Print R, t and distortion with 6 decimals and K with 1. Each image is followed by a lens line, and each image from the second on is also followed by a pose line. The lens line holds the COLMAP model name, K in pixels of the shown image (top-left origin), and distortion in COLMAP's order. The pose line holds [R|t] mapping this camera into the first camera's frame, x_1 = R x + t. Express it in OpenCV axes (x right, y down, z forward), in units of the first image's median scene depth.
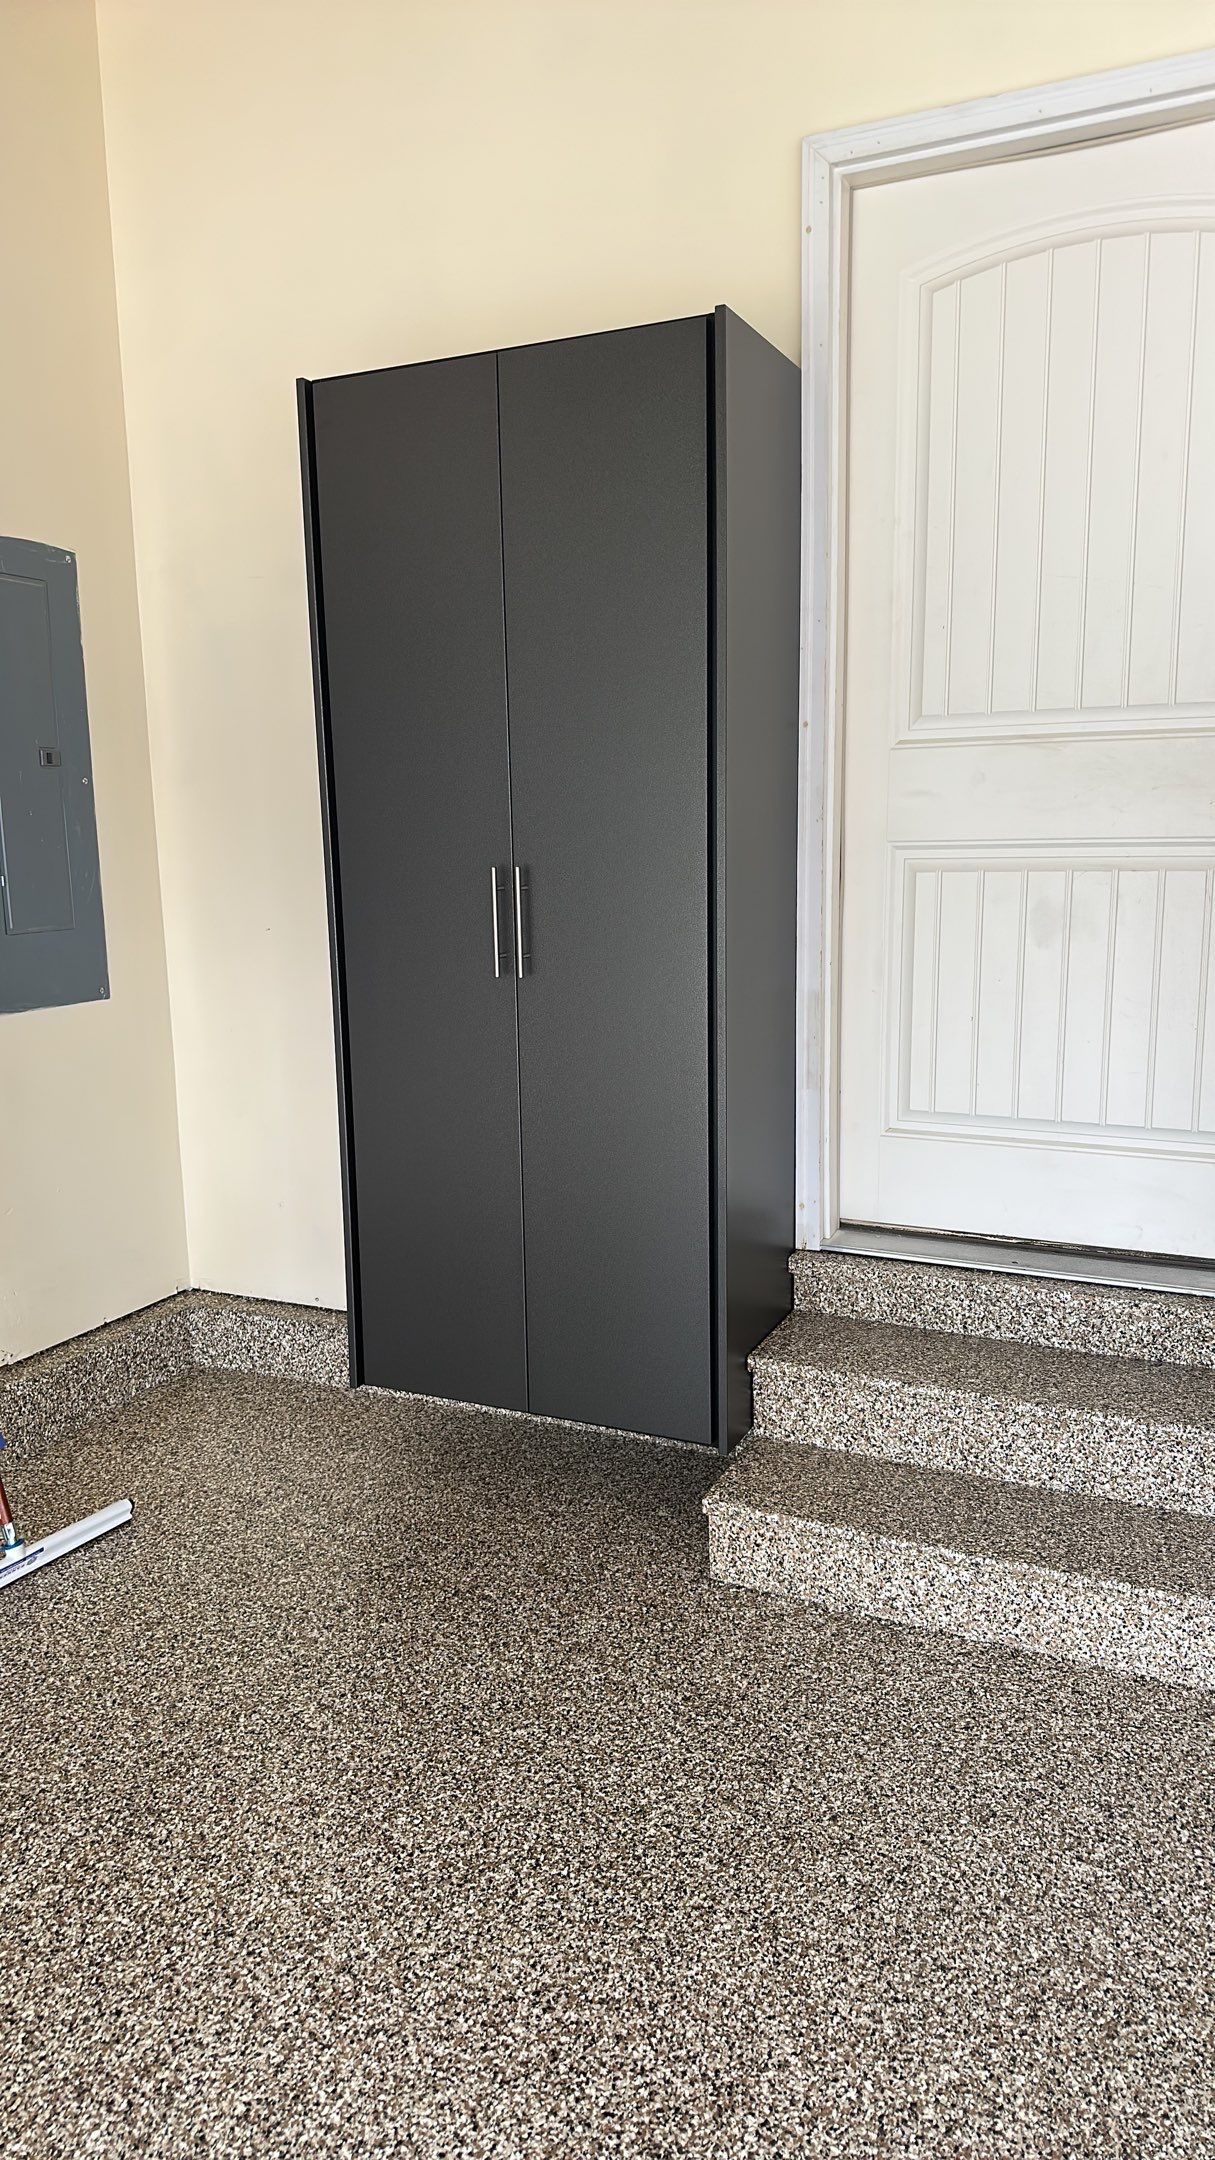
lens RADIAL K [[1437.2, 0, 596.6], [0, 1437.2, 1081.2], [0, 0, 1]] dist [0.091730, -0.126609]
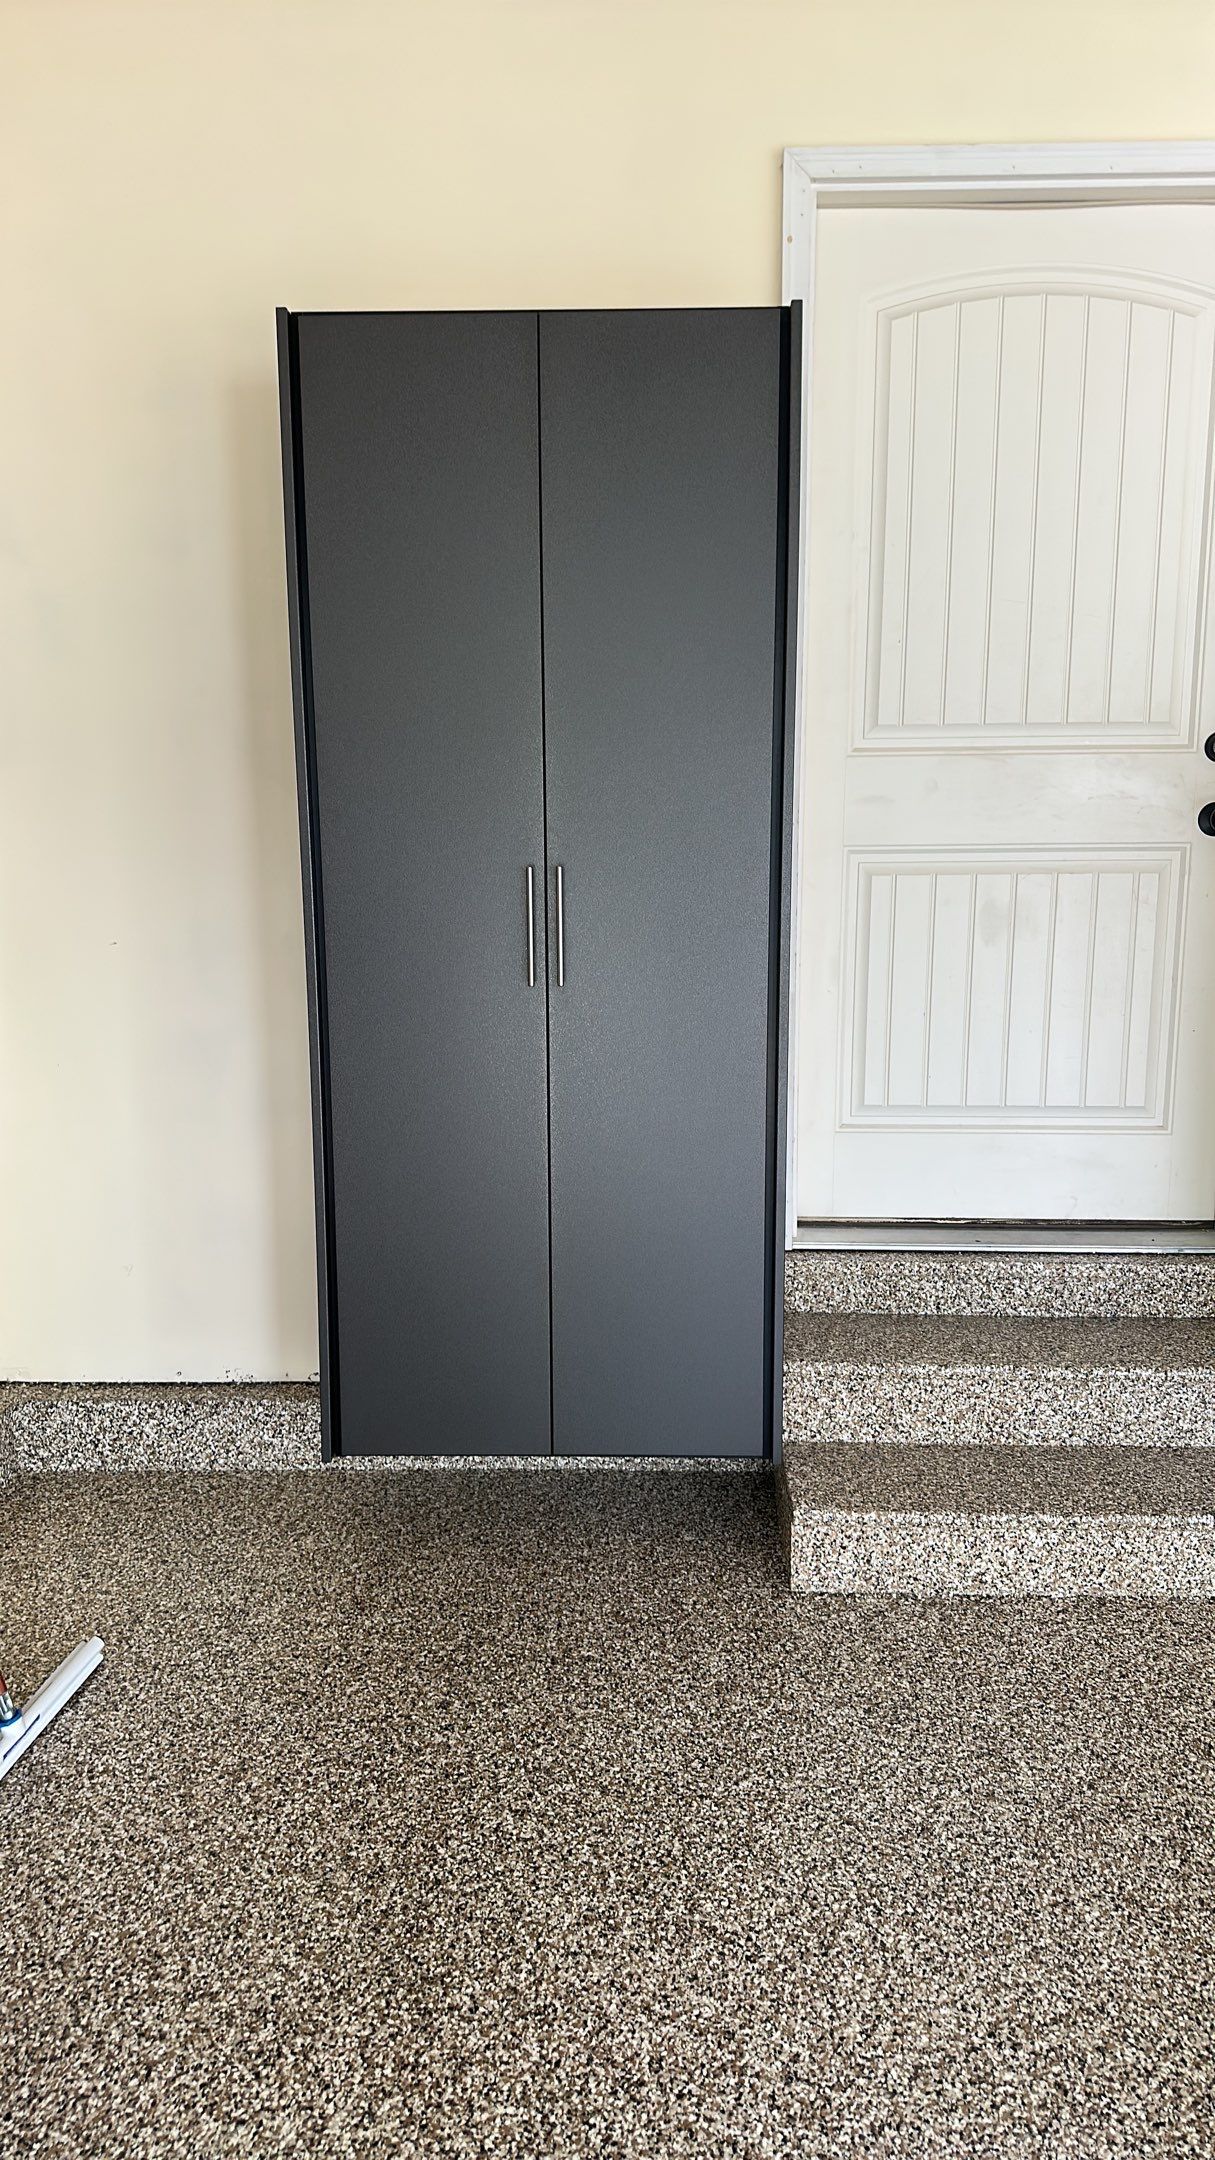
lens RADIAL K [[1449.1, 0, 607.5], [0, 1449.1, 1080.0], [0, 0, 1]] dist [0.072015, -0.078985]
pose [[0.916661, -0.054330, 0.395957, -0.404280], [0.060998, 0.998129, -0.004258, -0.005509], [-0.394984, 0.028056, 0.918259, 0.130743]]
